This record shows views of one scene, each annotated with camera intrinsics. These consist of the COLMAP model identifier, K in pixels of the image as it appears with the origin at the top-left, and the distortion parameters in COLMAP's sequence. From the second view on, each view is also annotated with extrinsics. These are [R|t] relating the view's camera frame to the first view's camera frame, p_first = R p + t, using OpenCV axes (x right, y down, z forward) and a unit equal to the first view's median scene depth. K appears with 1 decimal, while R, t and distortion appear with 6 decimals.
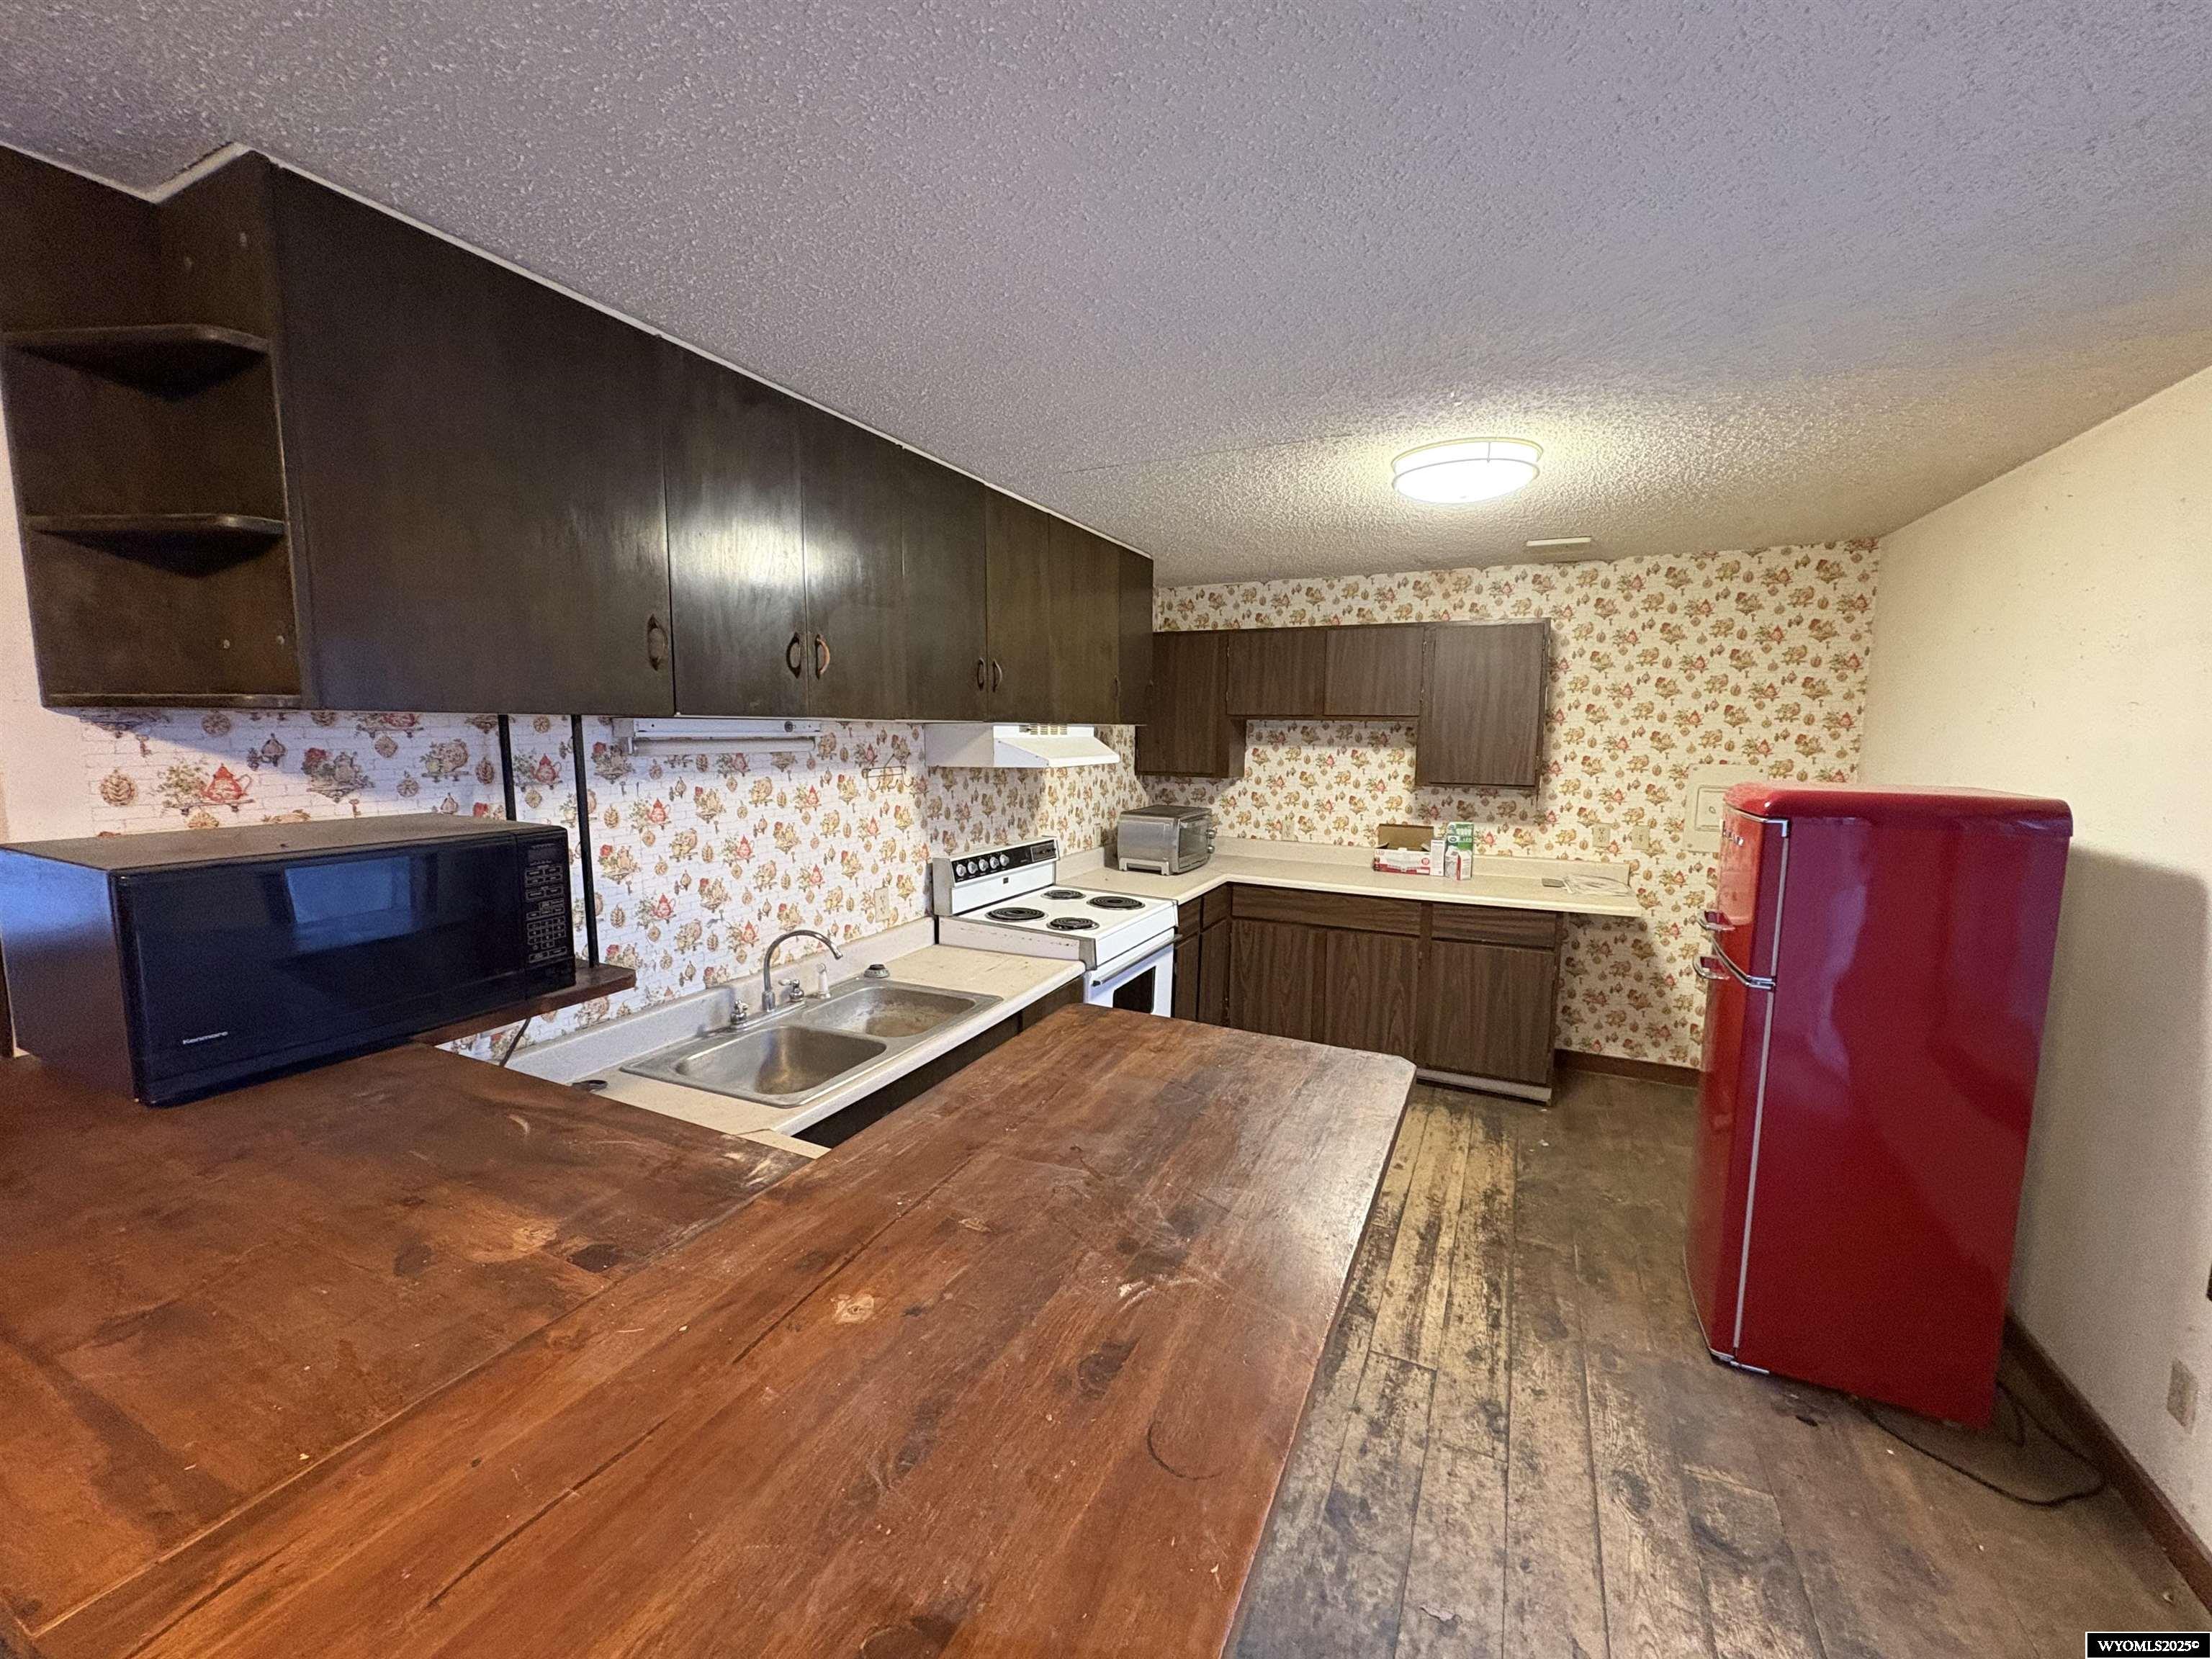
lens RADIAL K [[880.7, 0, 1110.3], [0, 880.7, 826.5], [0, 0, 1]] dist [0.000918, -0.000767]
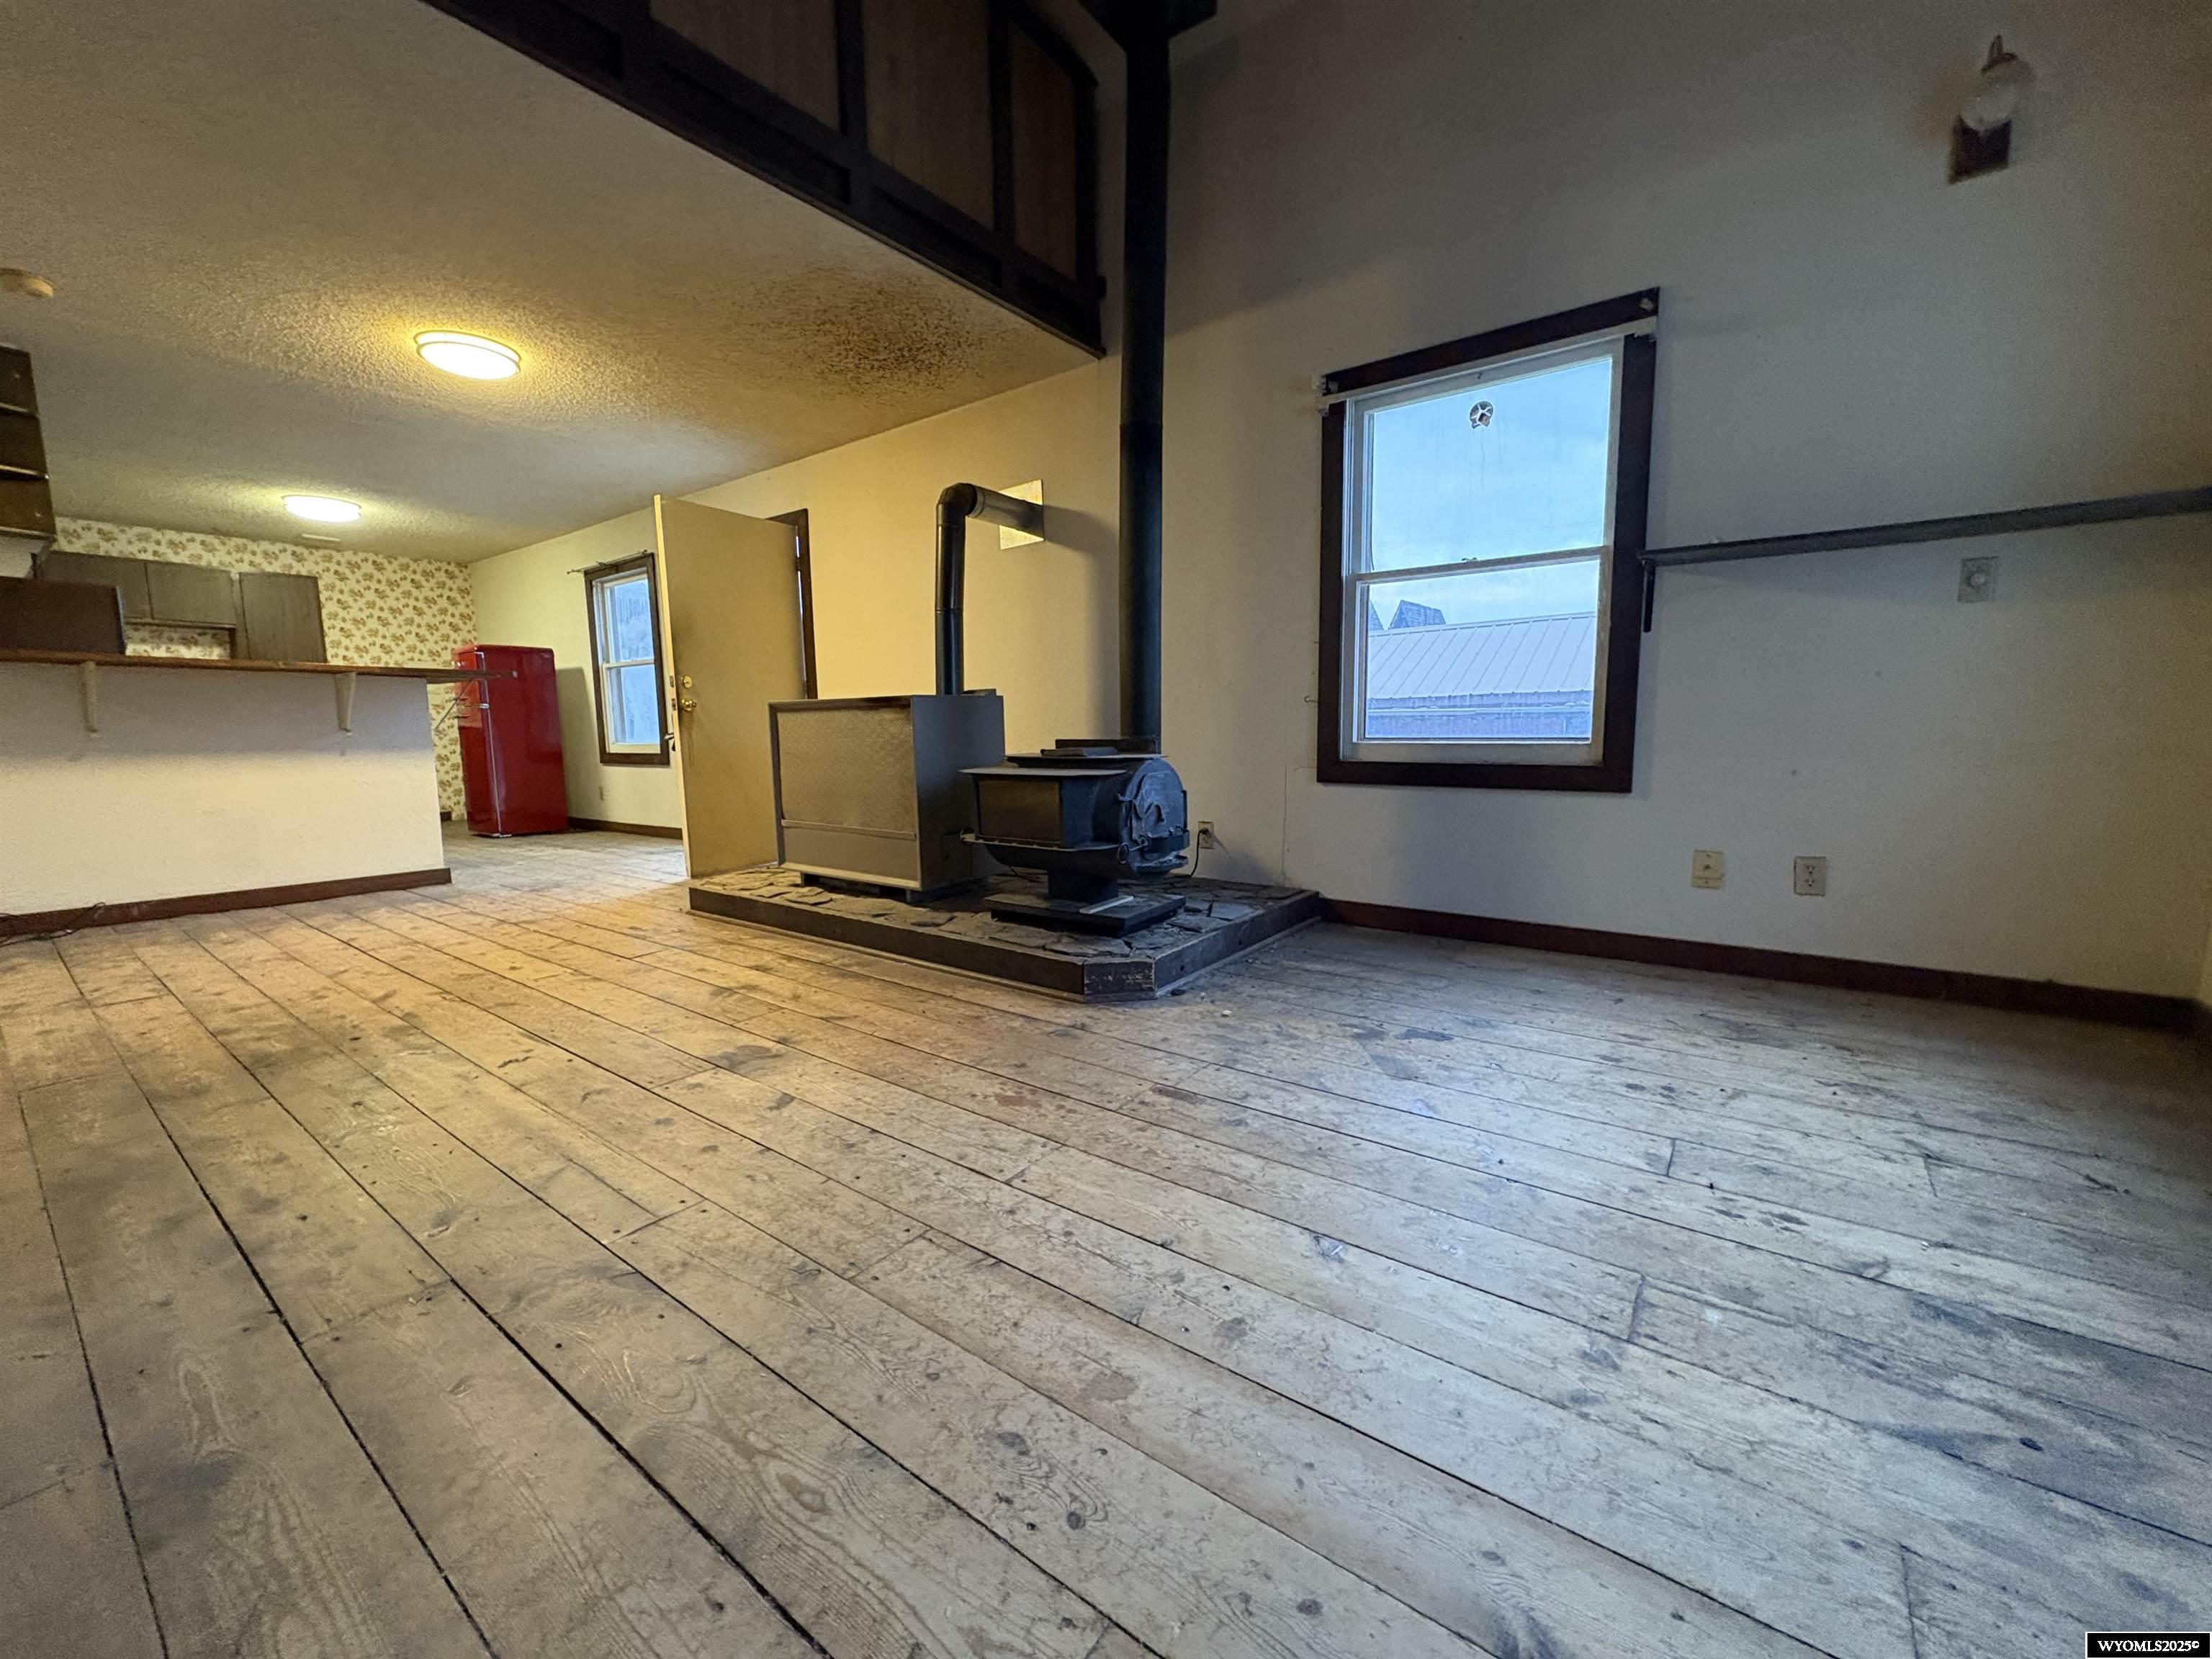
lens RADIAL K [[880.7, 0, 1105.6], [0, 880.7, 825.1], [0, 0, 1]] dist [0.000918, -0.000767]
pose [[0.180727, -0.128246, 0.975136, -1.148746], [0.119160, 0.987014, 0.107723, 0.295637], [-0.976288, 0.096729, 0.193662, -0.998080]]
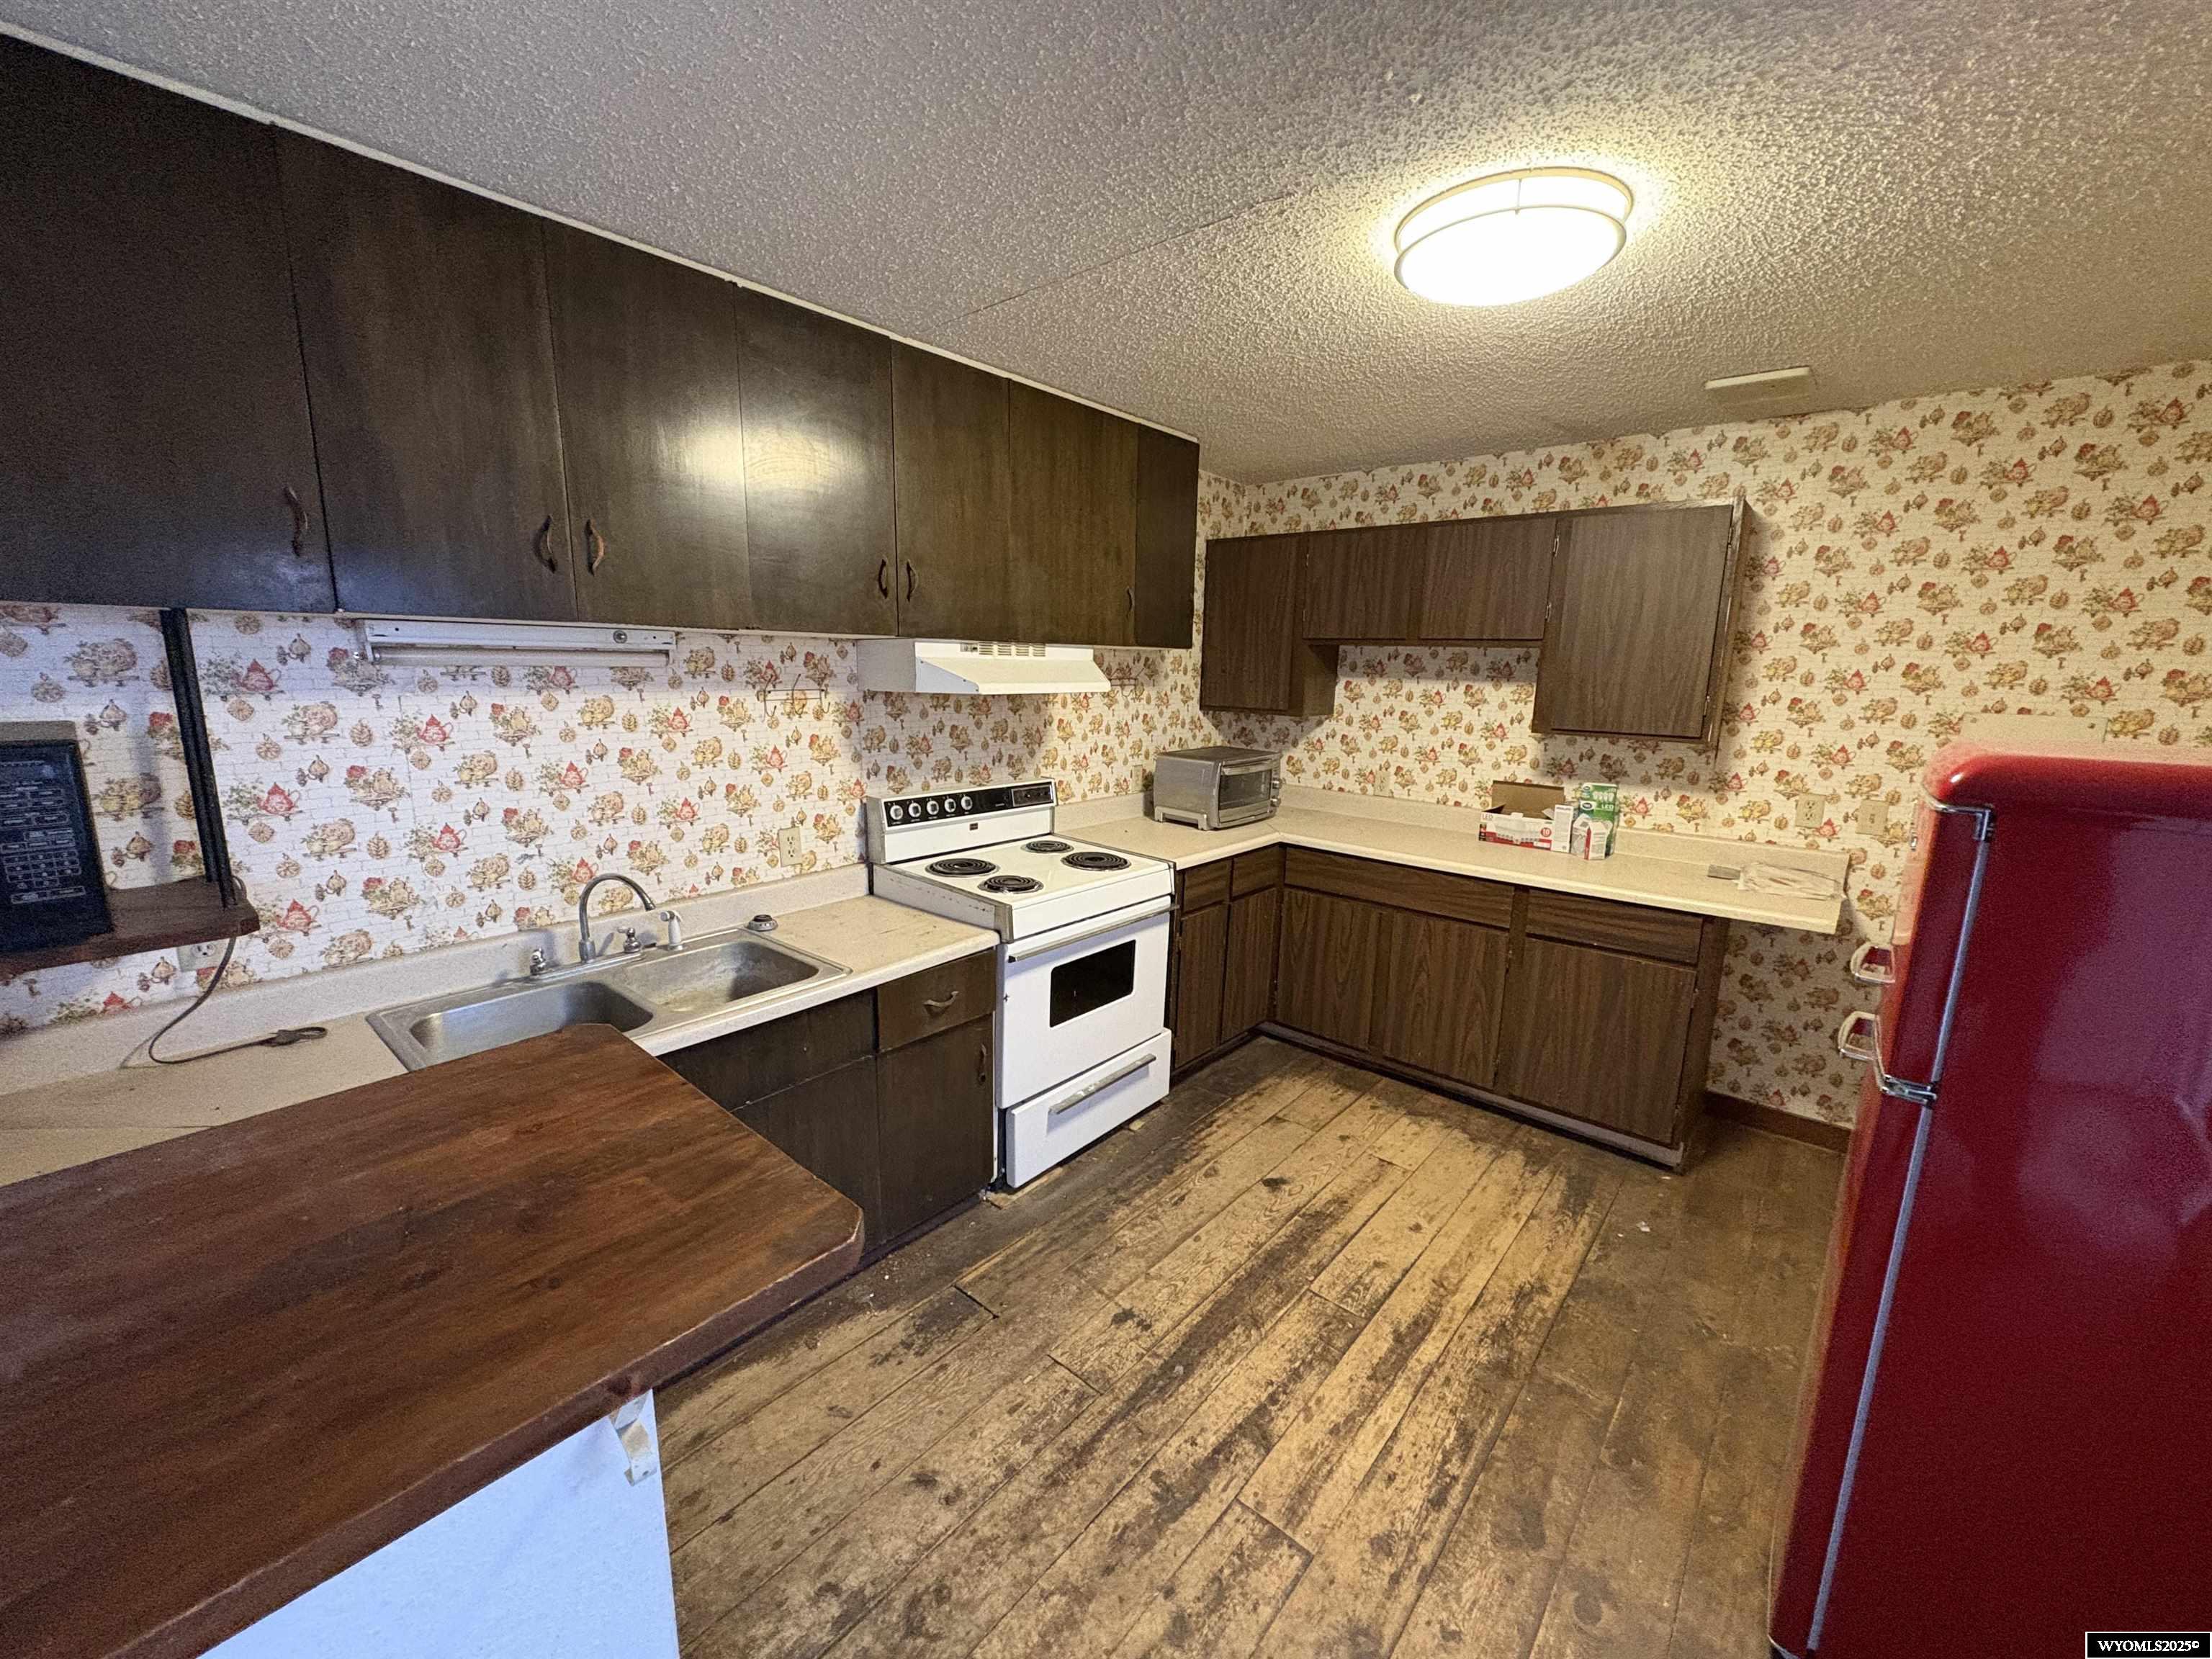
lens RADIAL K [[880.7, 0, 1109.0], [0, 880.7, 827.8], [0, 0, 1]] dist [0.000918, -0.000767]
pose [[0.965114, 0.059554, -0.254969, 0.218428], [-0.041112, 0.996178, 0.077061, -0.009119], [0.258584, -0.063890, 0.963874, 0.190152]]
